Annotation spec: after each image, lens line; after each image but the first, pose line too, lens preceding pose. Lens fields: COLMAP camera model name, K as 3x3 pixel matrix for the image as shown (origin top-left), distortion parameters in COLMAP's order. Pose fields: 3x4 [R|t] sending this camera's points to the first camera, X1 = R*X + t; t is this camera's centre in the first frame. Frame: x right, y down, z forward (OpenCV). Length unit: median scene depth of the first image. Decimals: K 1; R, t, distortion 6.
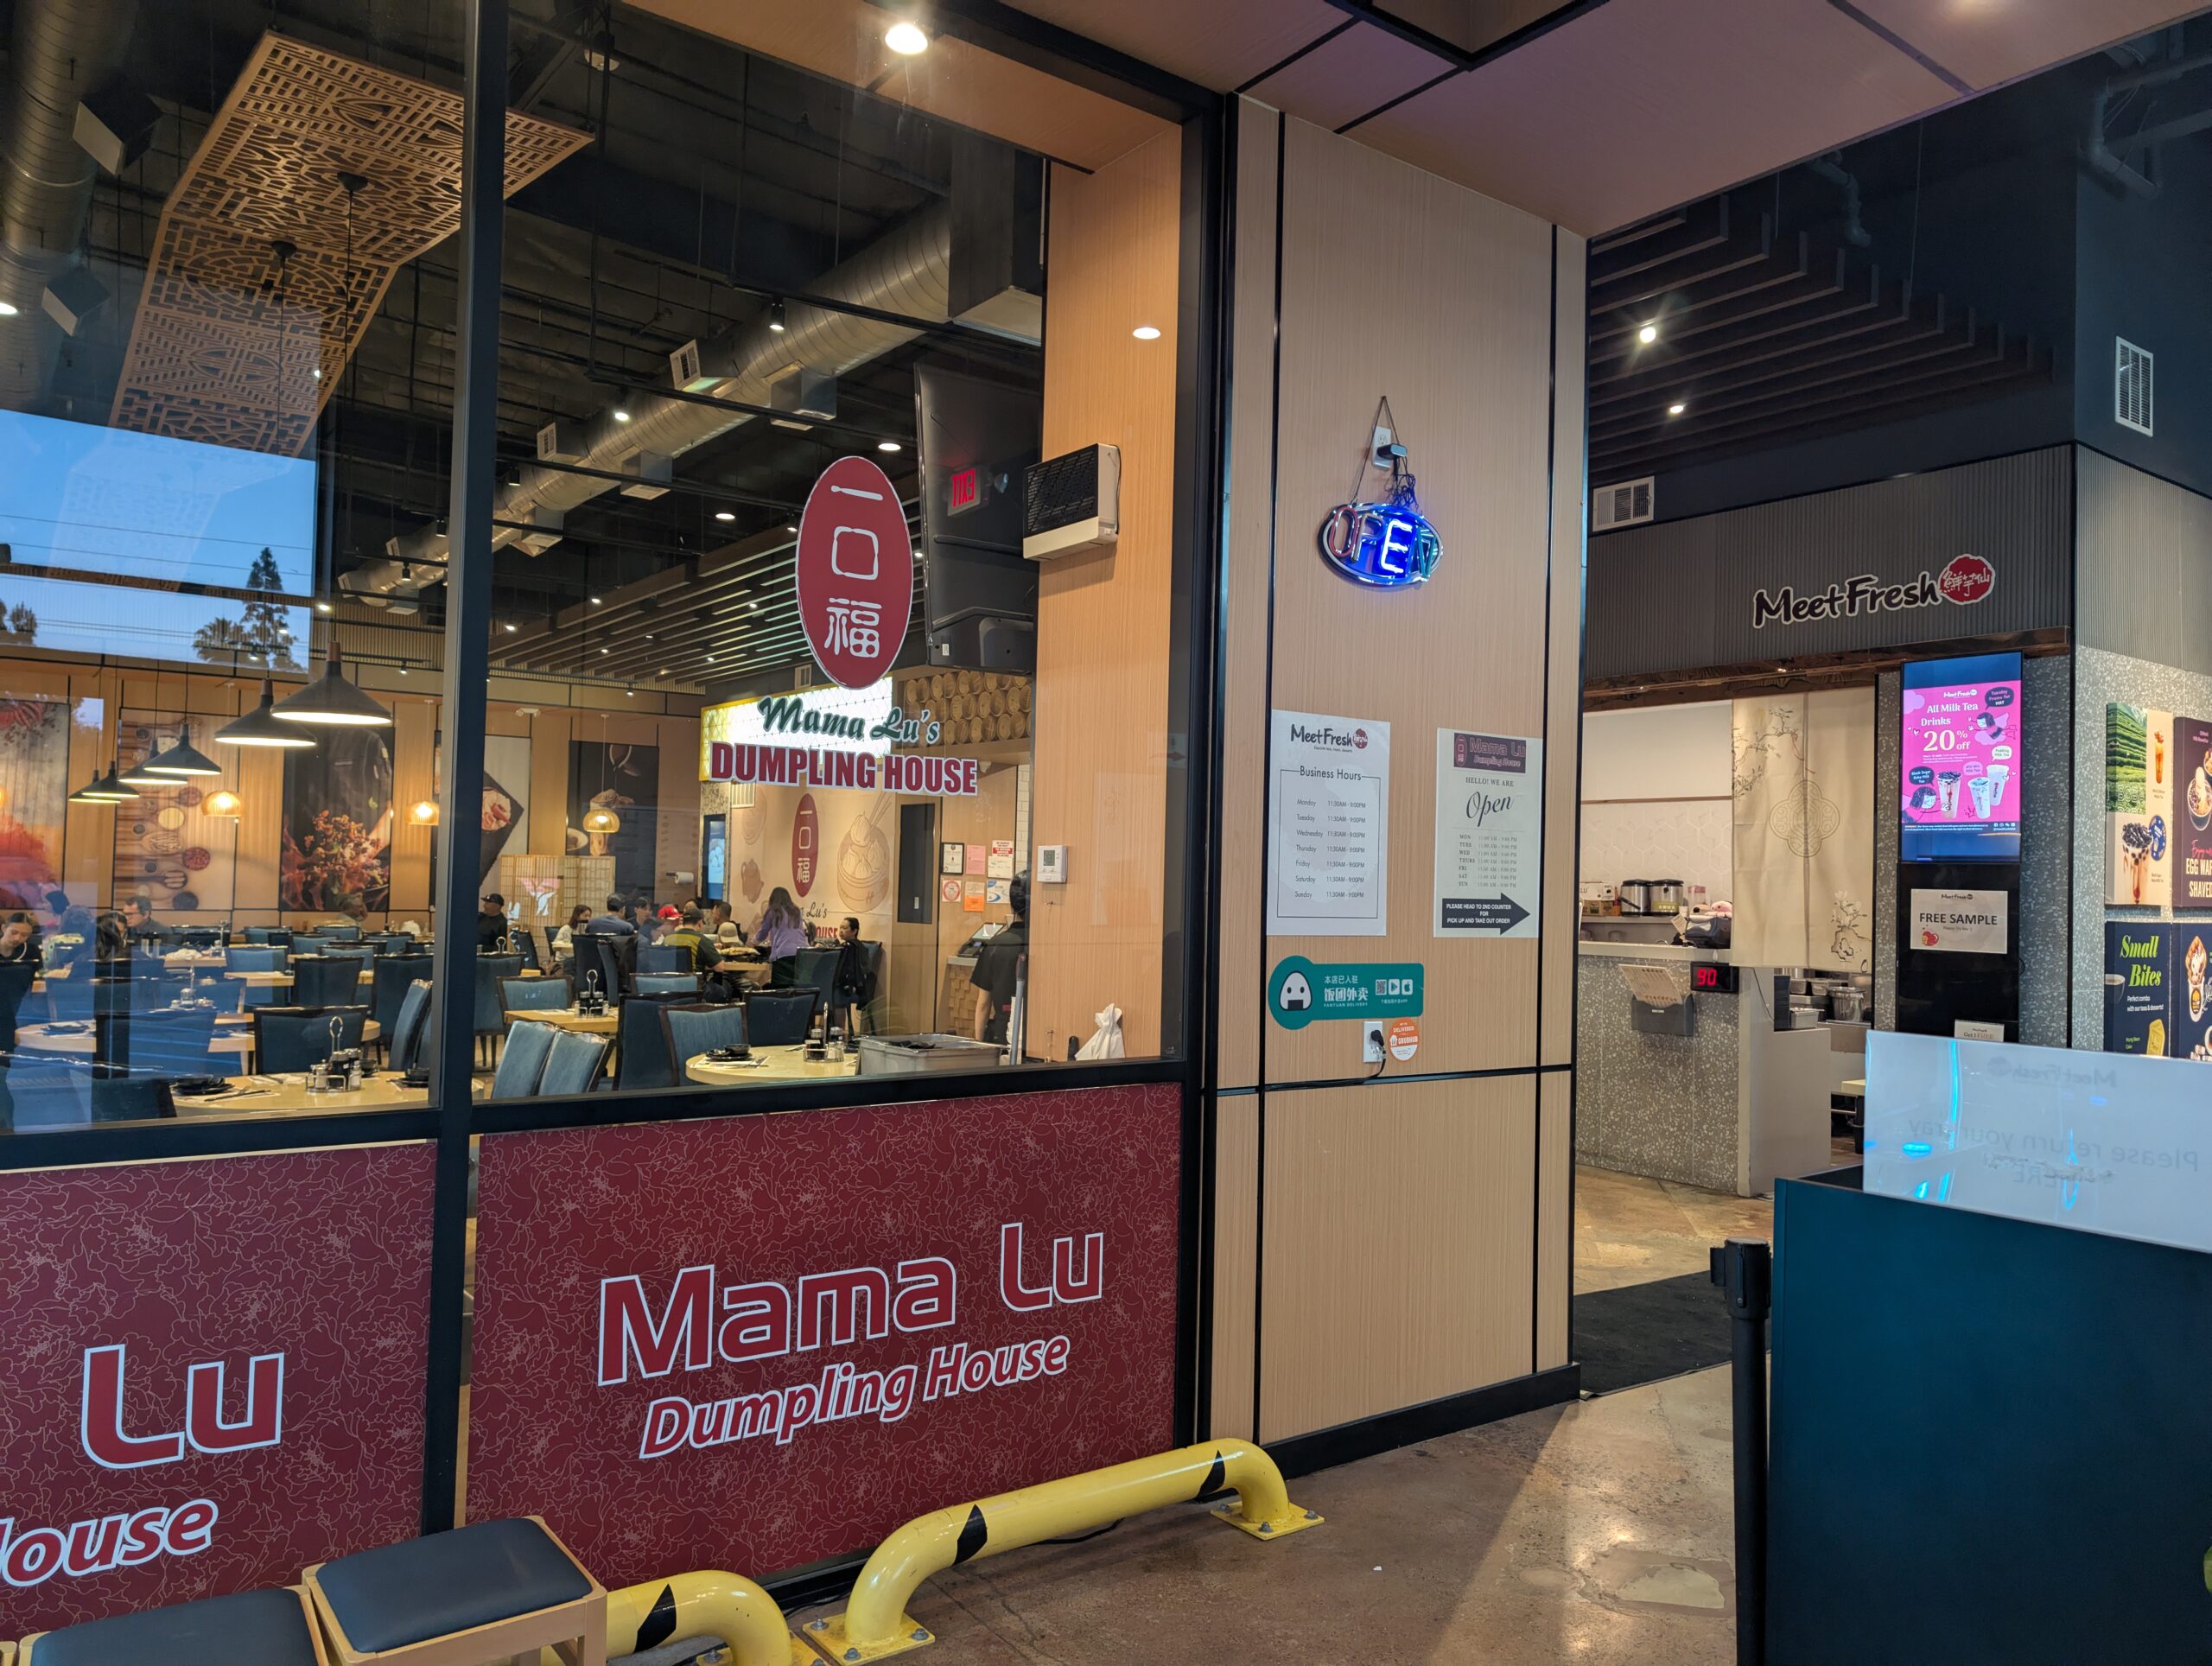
lens RADIAL K [[1570.7, 0, 1106.5], [0, 1570.7, 832.6], [0, 0, 1]] dist [-0.011038, -0.009272]
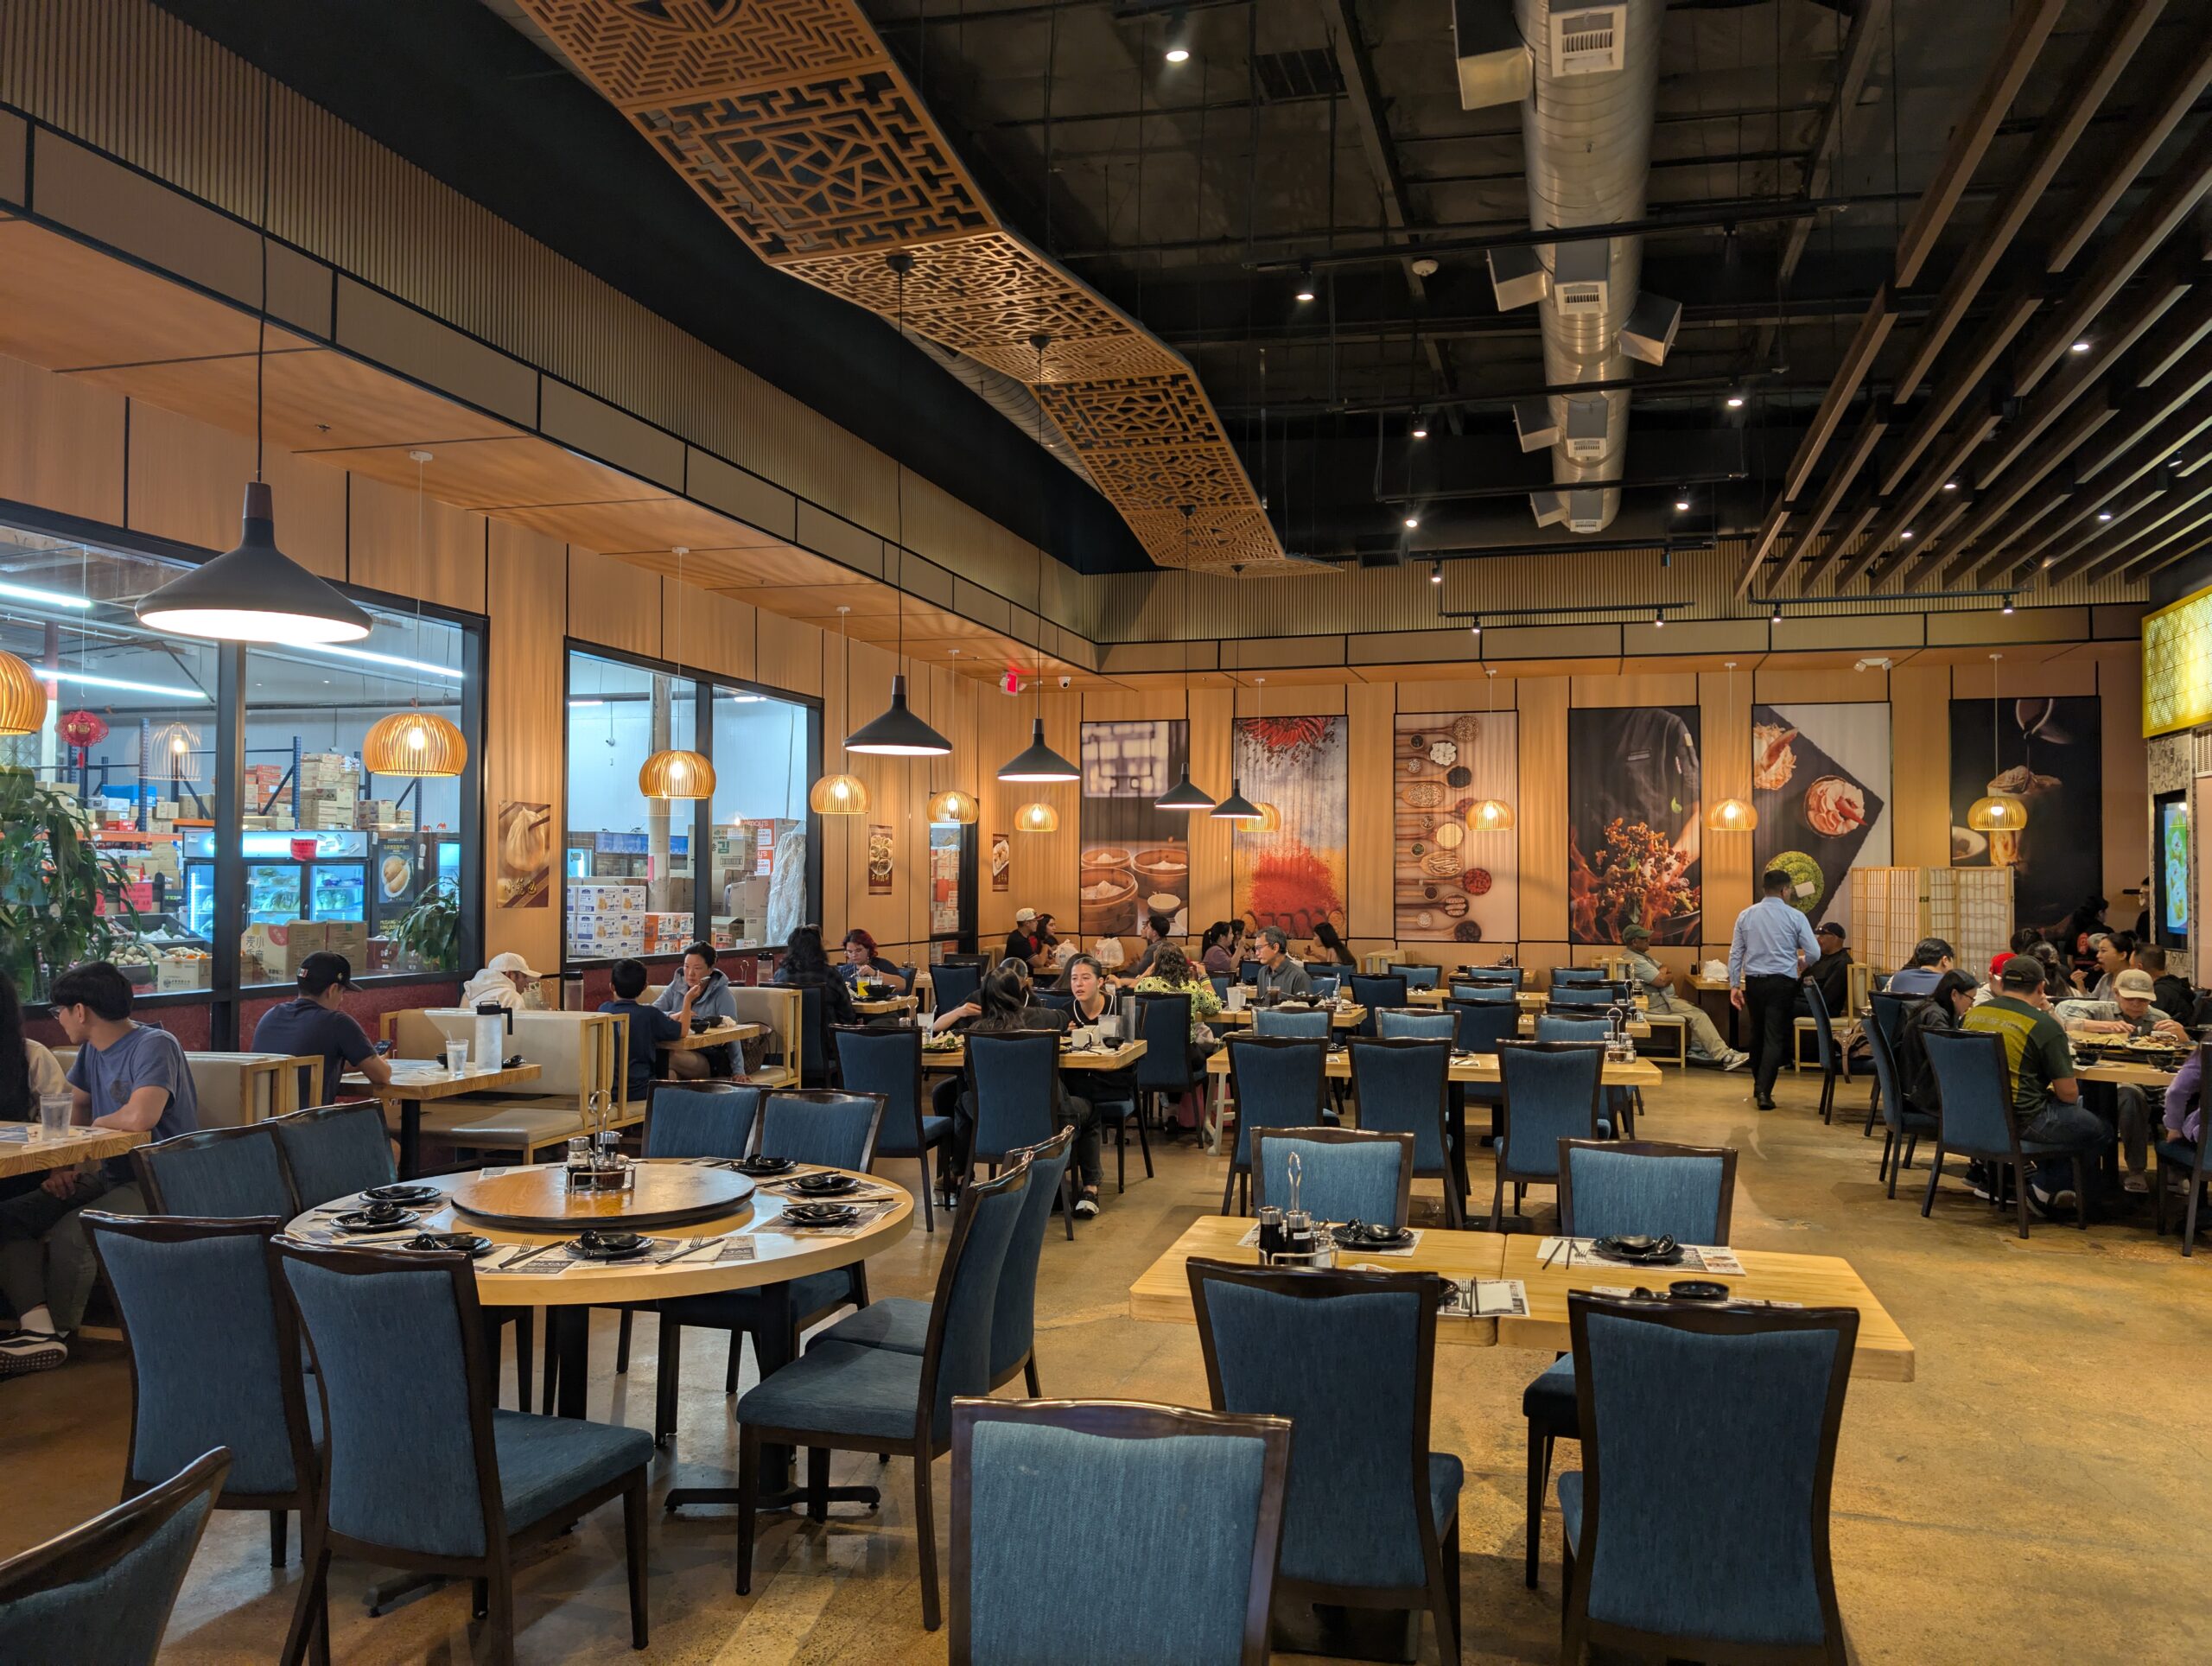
lens RADIAL K [[1570.7, 0, 1101.9], [0, 1570.7, 830.5], [0, 0, 1]] dist [-0.011038, -0.009272]
pose [[0.597980, -0.043515, -0.800329, -0.018530], [0.034589, 0.998996, -0.028473, 0.005836], [0.800764, -0.010657, 0.598885, 0.312313]]
